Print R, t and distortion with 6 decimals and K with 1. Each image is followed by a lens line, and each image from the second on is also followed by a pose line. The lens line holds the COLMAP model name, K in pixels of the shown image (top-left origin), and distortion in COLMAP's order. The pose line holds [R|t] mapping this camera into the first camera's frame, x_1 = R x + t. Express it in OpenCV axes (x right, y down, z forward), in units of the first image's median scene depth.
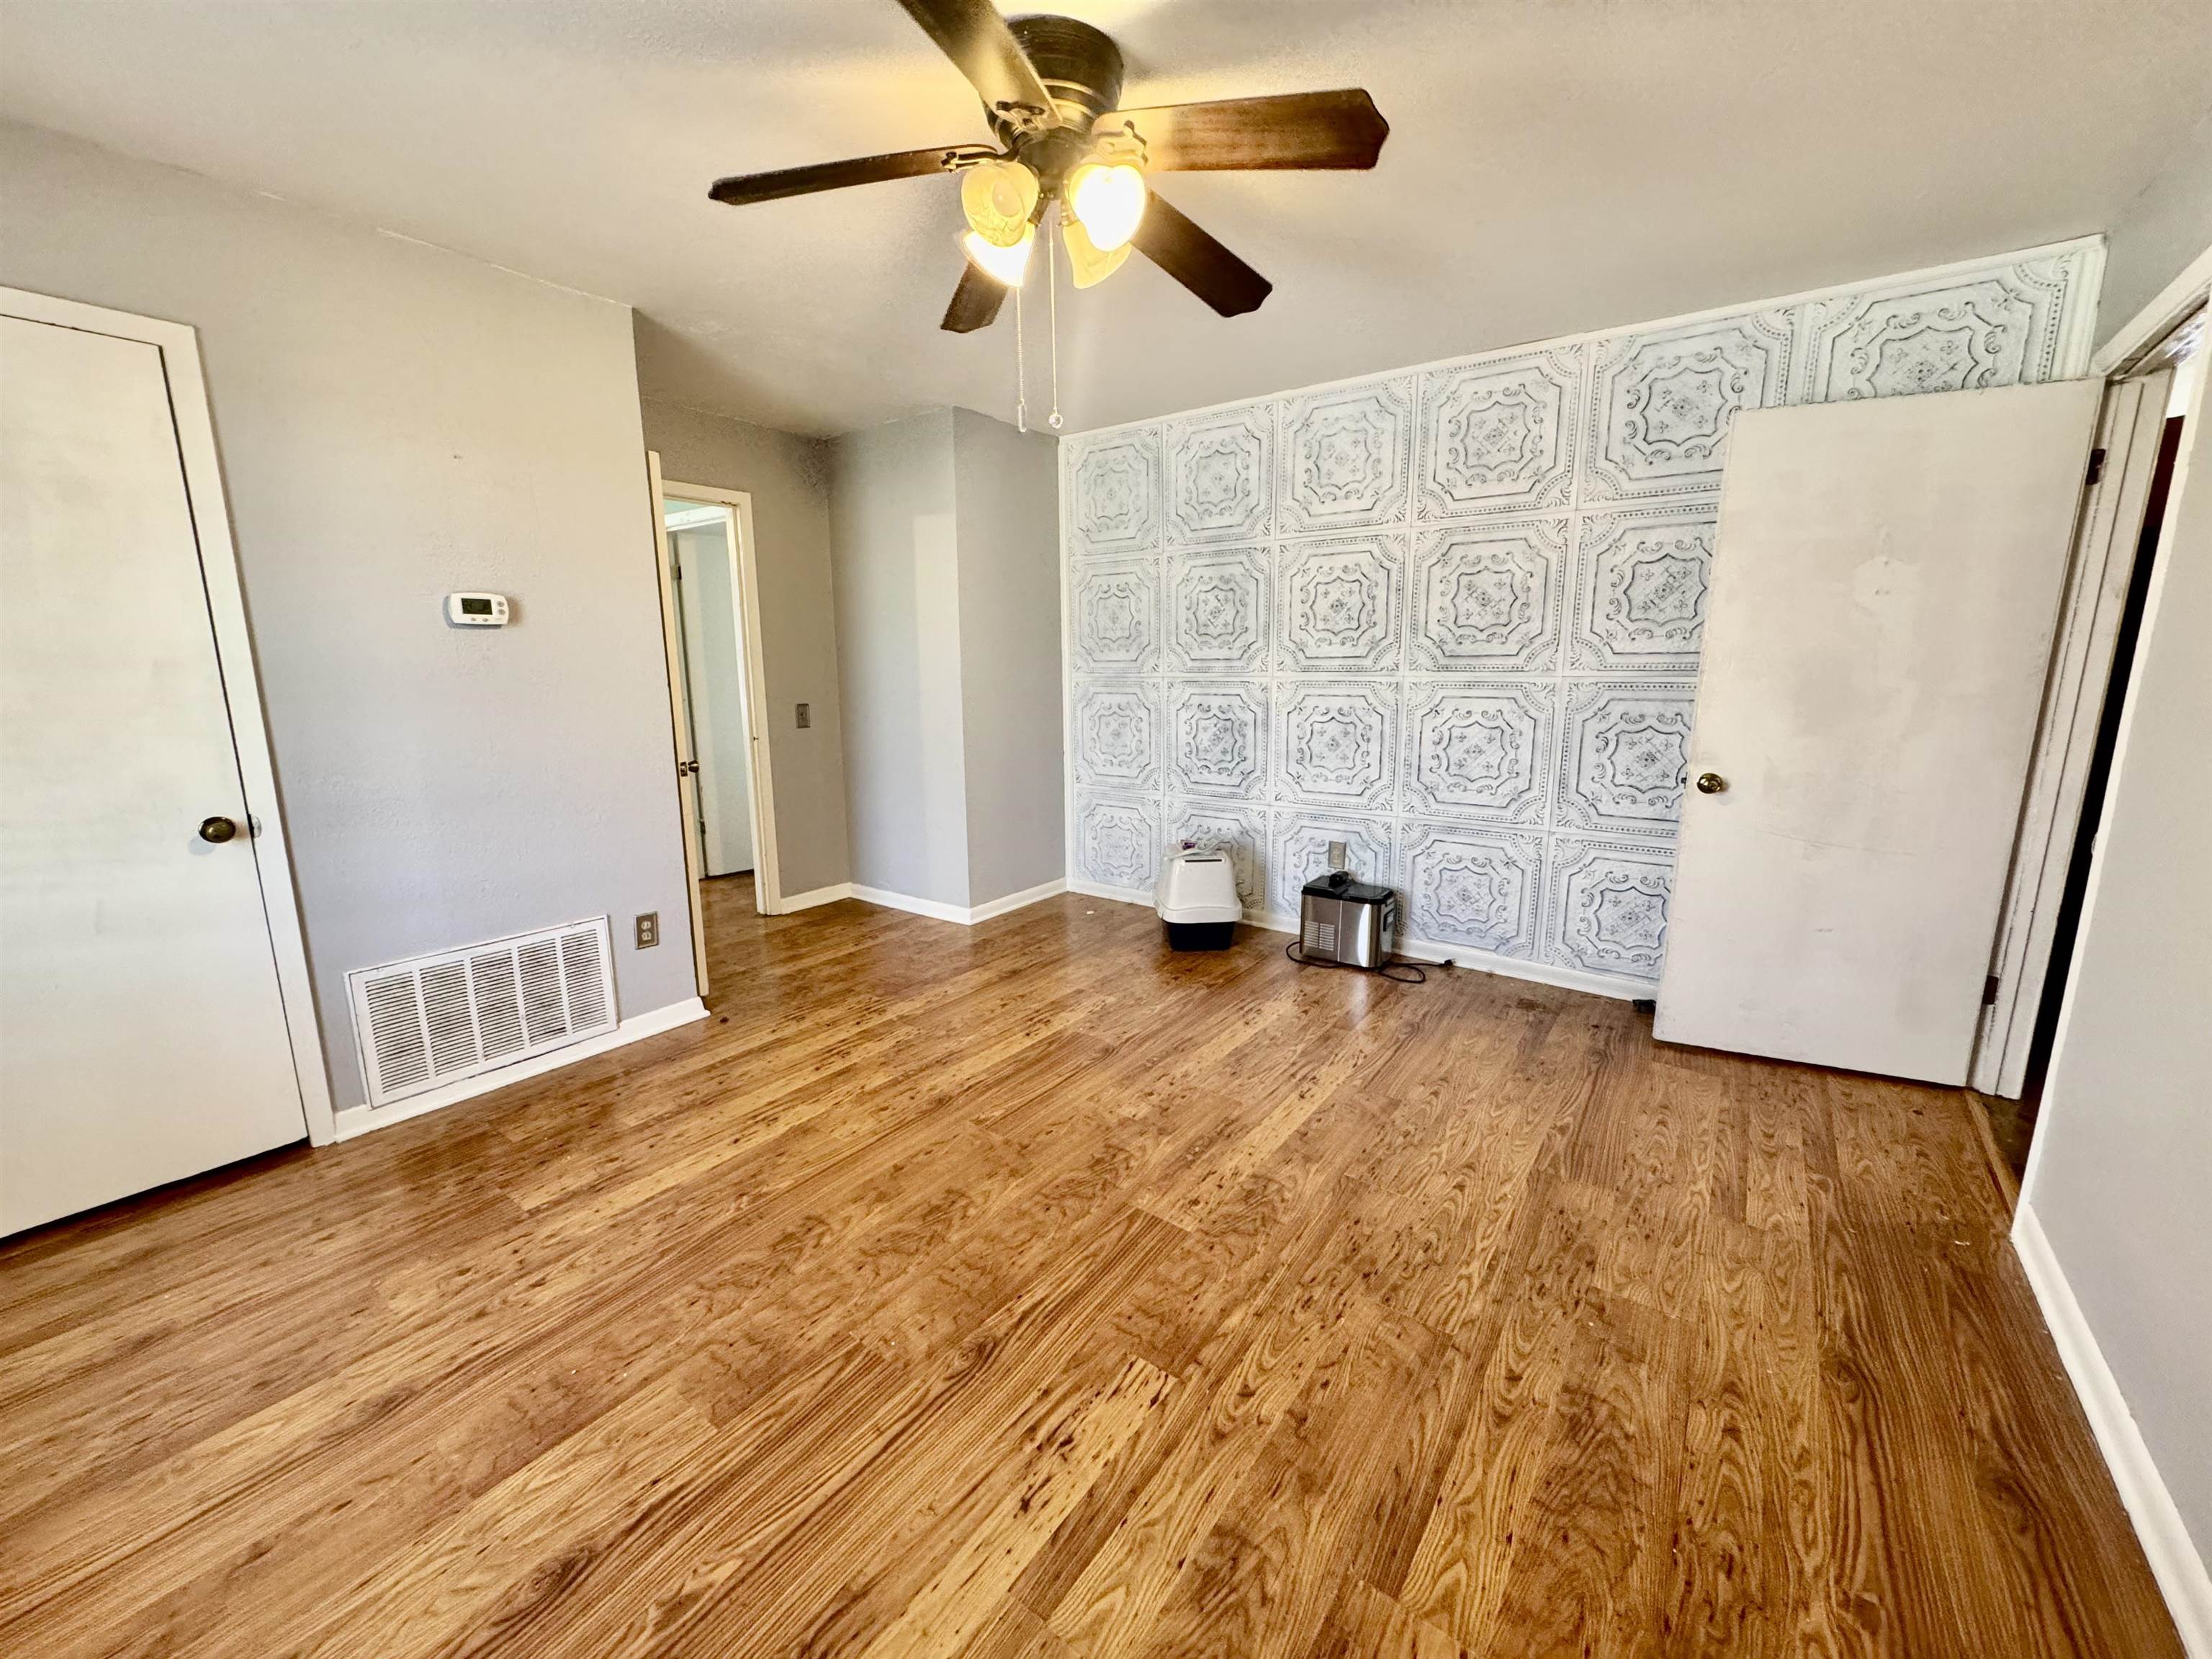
lens RADIAL K [[881.9, 0, 1107.1], [0, 881.9, 825.0], [0, 0, 1]] dist [-0.000443, -0.000121]
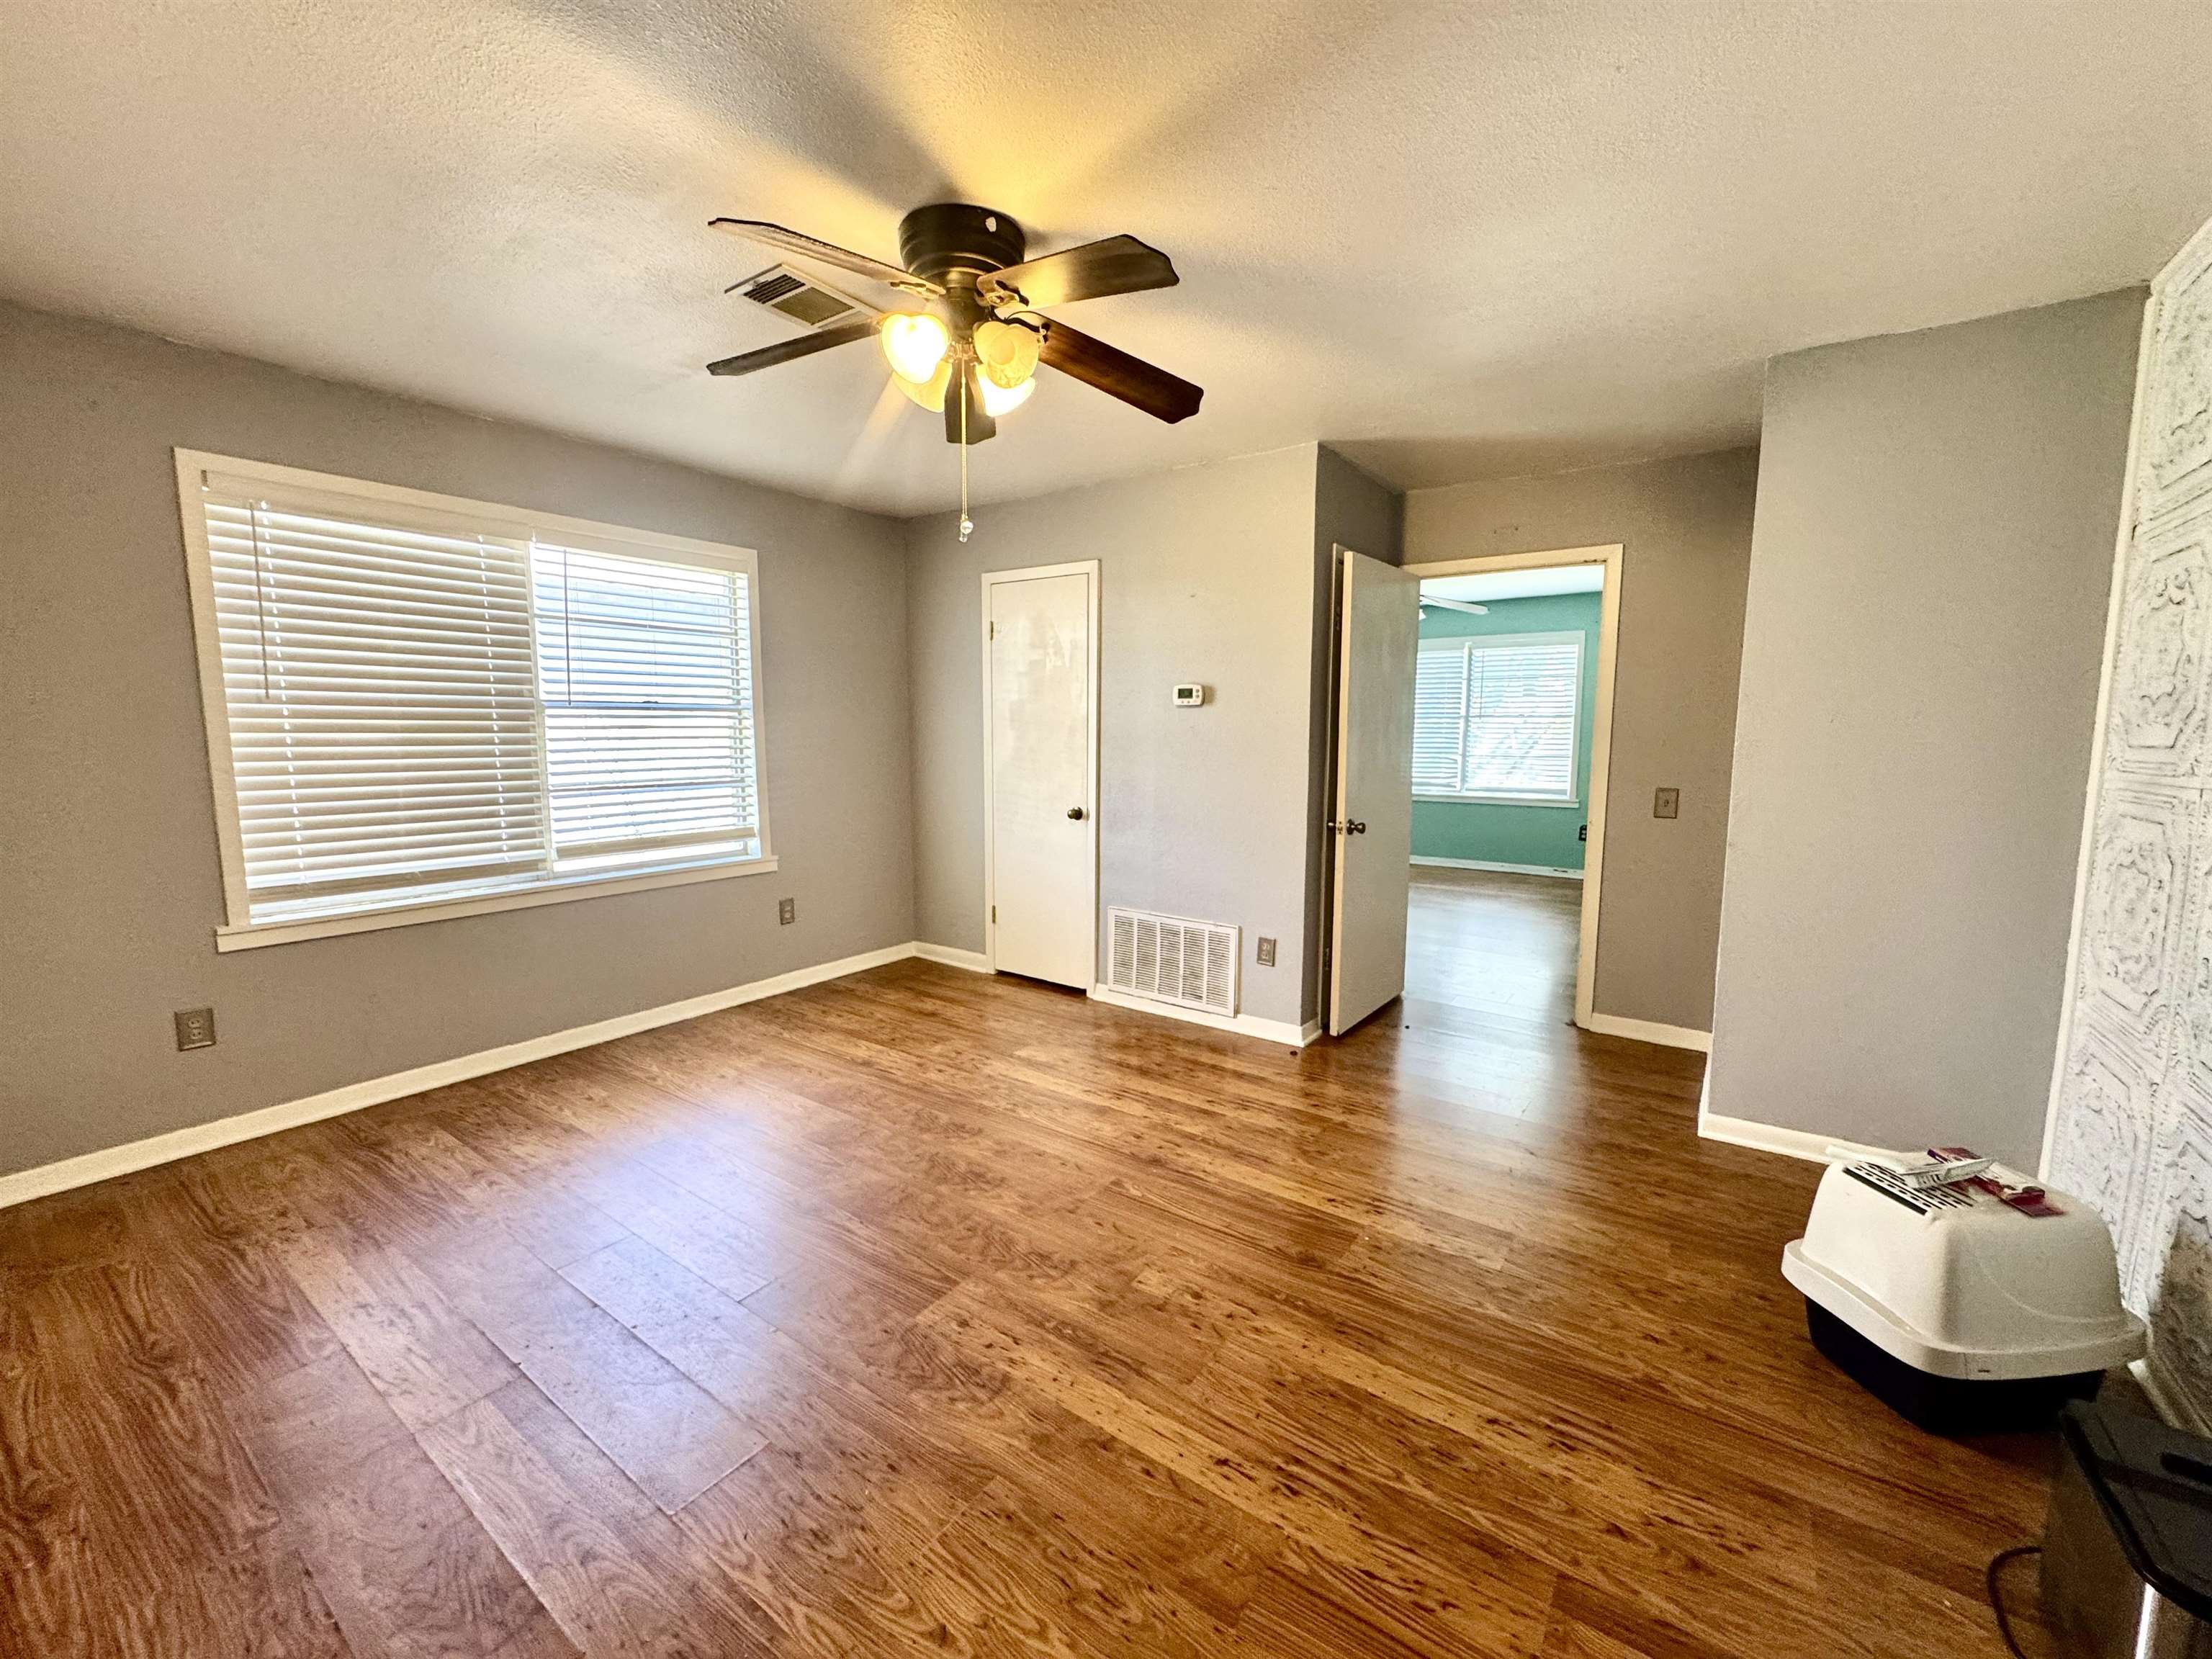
lens RADIAL K [[899.5, 0, 1131.0], [0, 899.5, 839.7], [0, 0, 1]] dist [-0.005940, 0.000182]
pose [[0.015656, 0.130533, -0.991320, 0.788186], [-0.193551, 0.973085, 0.125075, -0.171784], [0.980965, 0.189913, 0.040499, 0.855507]]
